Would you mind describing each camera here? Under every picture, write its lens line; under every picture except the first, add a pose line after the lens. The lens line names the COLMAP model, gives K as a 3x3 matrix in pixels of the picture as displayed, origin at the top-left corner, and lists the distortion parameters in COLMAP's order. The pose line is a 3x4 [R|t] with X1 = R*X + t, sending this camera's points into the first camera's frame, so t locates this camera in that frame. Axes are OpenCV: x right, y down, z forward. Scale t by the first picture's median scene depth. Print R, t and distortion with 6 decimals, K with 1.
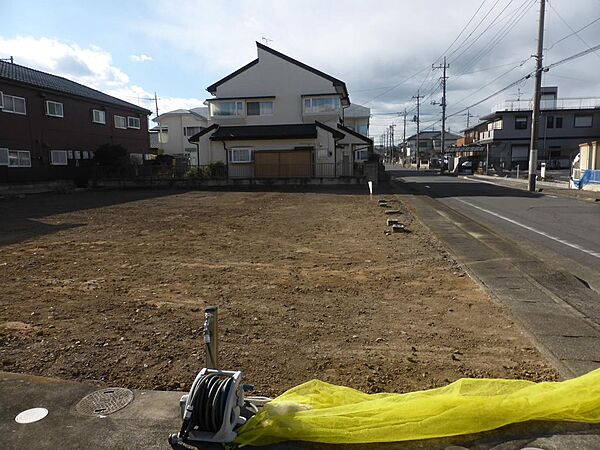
lens RADIAL K [[433.8, 0, 302.7], [0, 433.8, 222.7], [0, 0, 1]] dist [-0.011477, 0.011002]
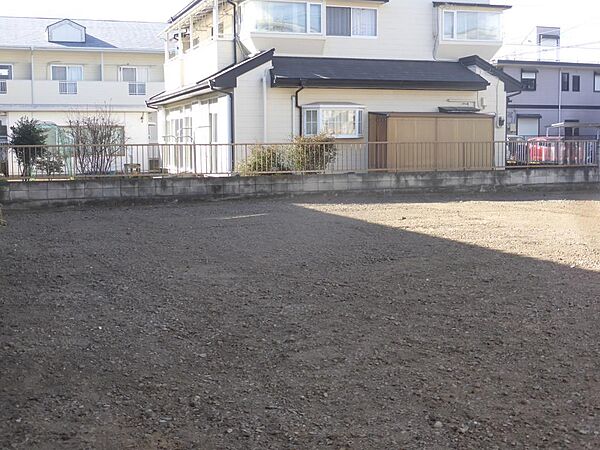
lens RADIAL K [[793.6, 0, 310.3], [0, 793.6, 211.8], [0, 0, 1]] dist [-0.042030, 0.000000]
pose [[0.873442, -0.034489, 0.485705, -0.558721], [0.060793, 0.997408, -0.038500, -0.032386], [-0.483118, 0.063156, 0.873274, 0.300233]]
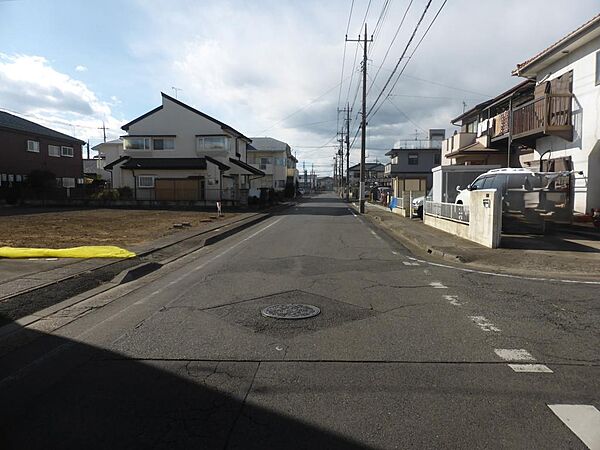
lens RADIAL K [[433.8, 0, 301.7], [0, 433.8, 230.2], [0, 0, 1]] dist [-0.011477, 0.011002]
pose [[0.997626, 0.015220, 0.067155, 0.219510], [-0.012208, 0.998911, -0.045036, 0.034834], [-0.067767, 0.044110, 0.996726, -0.261868]]
